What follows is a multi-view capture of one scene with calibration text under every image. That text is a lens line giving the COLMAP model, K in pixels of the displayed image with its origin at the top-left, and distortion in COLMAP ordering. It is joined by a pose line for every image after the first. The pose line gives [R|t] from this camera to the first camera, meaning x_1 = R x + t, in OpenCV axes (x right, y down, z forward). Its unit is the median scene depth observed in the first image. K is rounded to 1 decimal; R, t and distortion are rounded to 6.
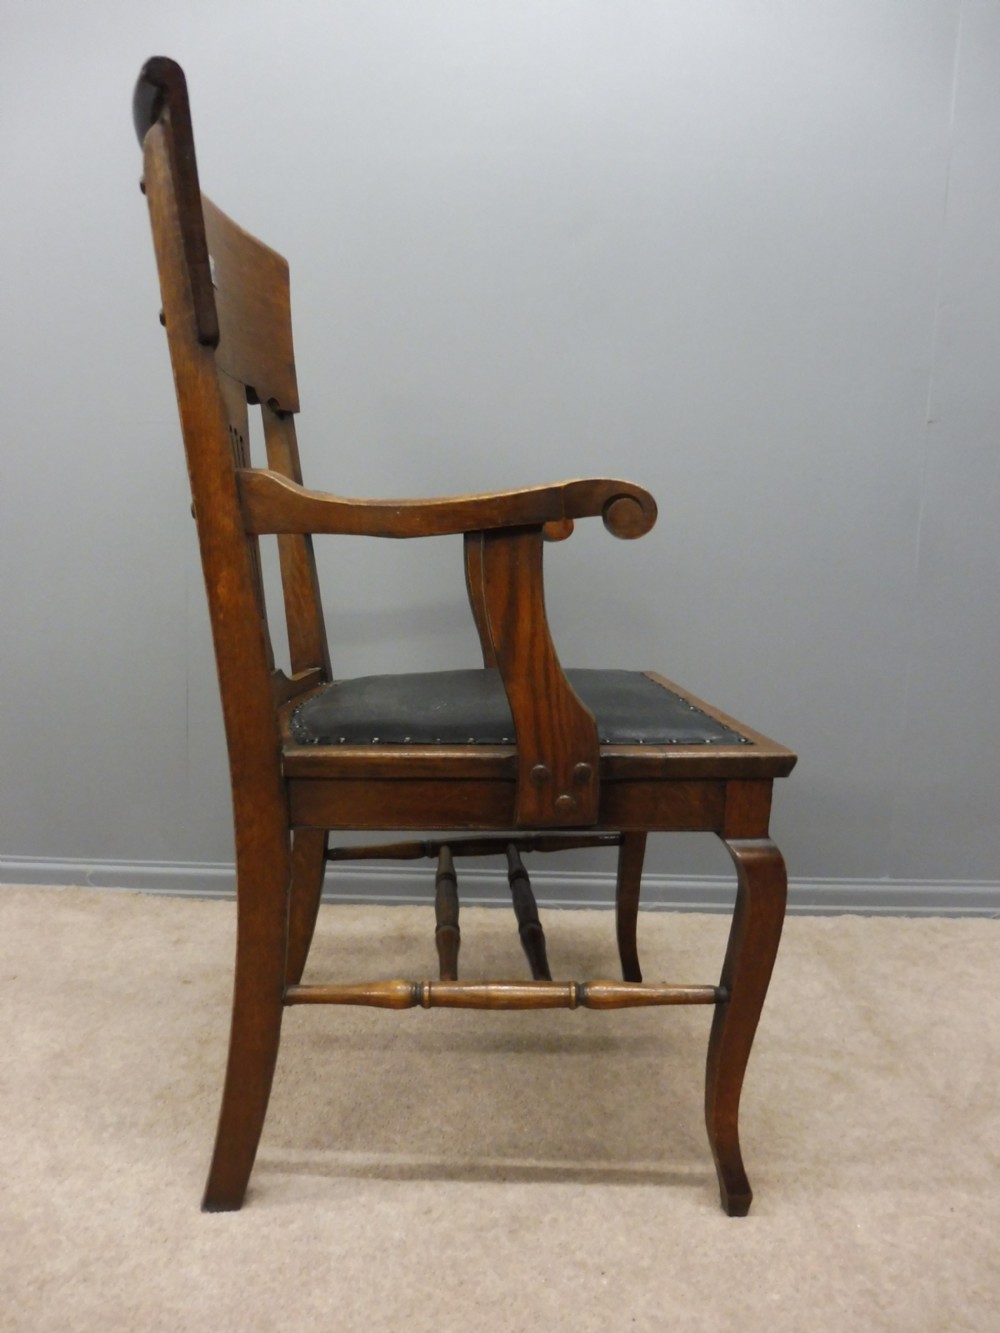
lens RADIAL K [[984.1, 0, 497.0], [0, 984.1, 664.9], [0, 0, 1]] dist [-0.063483, 0.053081]
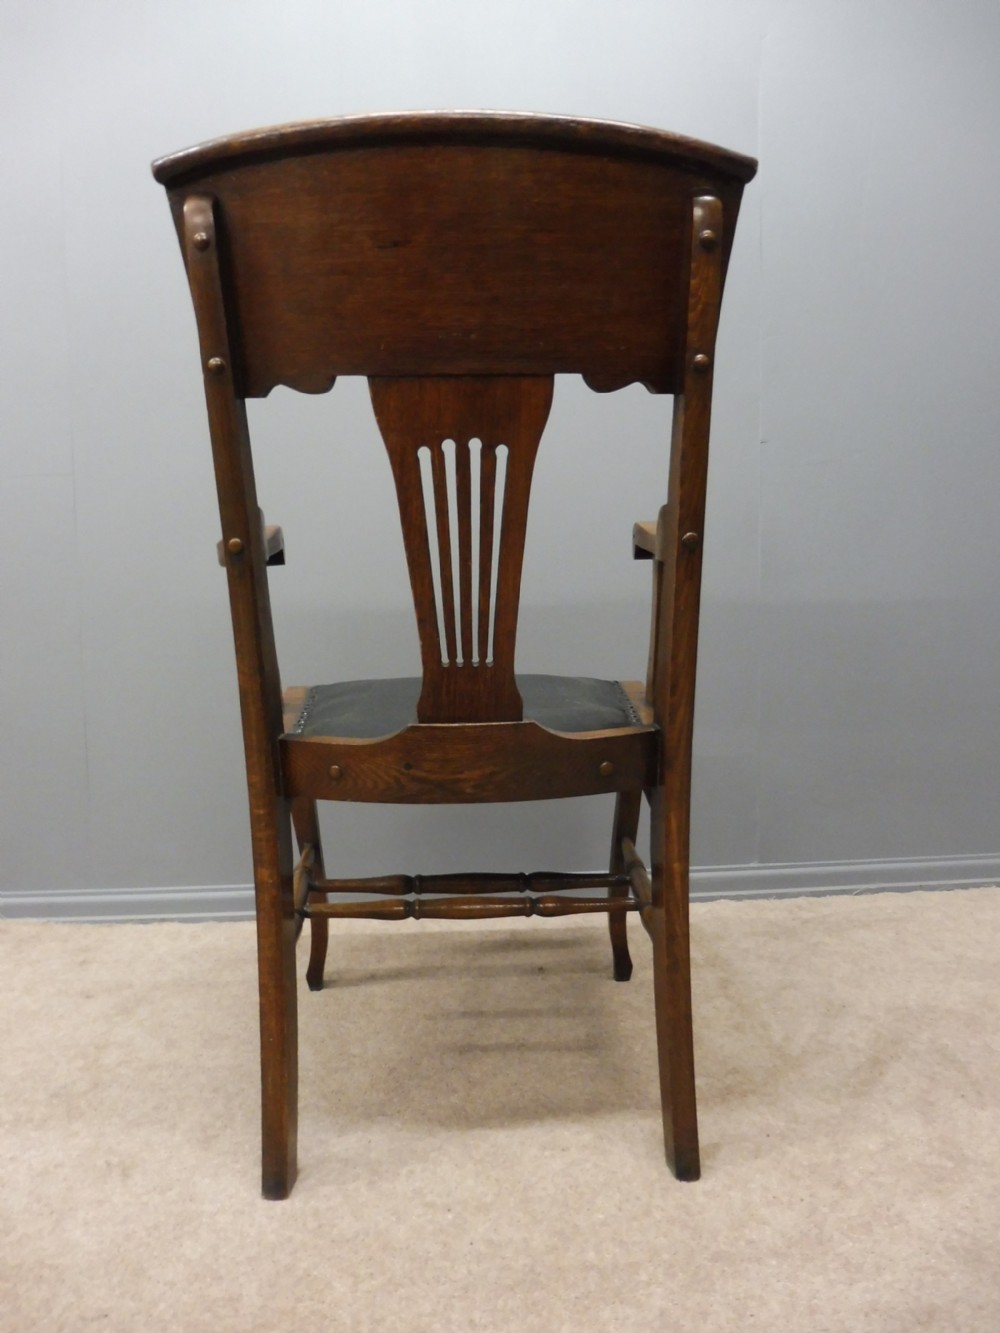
lens RADIAL K [[984.1, 0, 494.6], [0, 984.1, 667.3], [0, 0, 1]] dist [-0.063483, 0.053081]
pose [[0.997137, -0.054037, 0.052898, 0.102077], [0.055747, 0.997951, -0.031413, 0.030887], [-0.051092, 0.034272, 0.998106, -0.107049]]
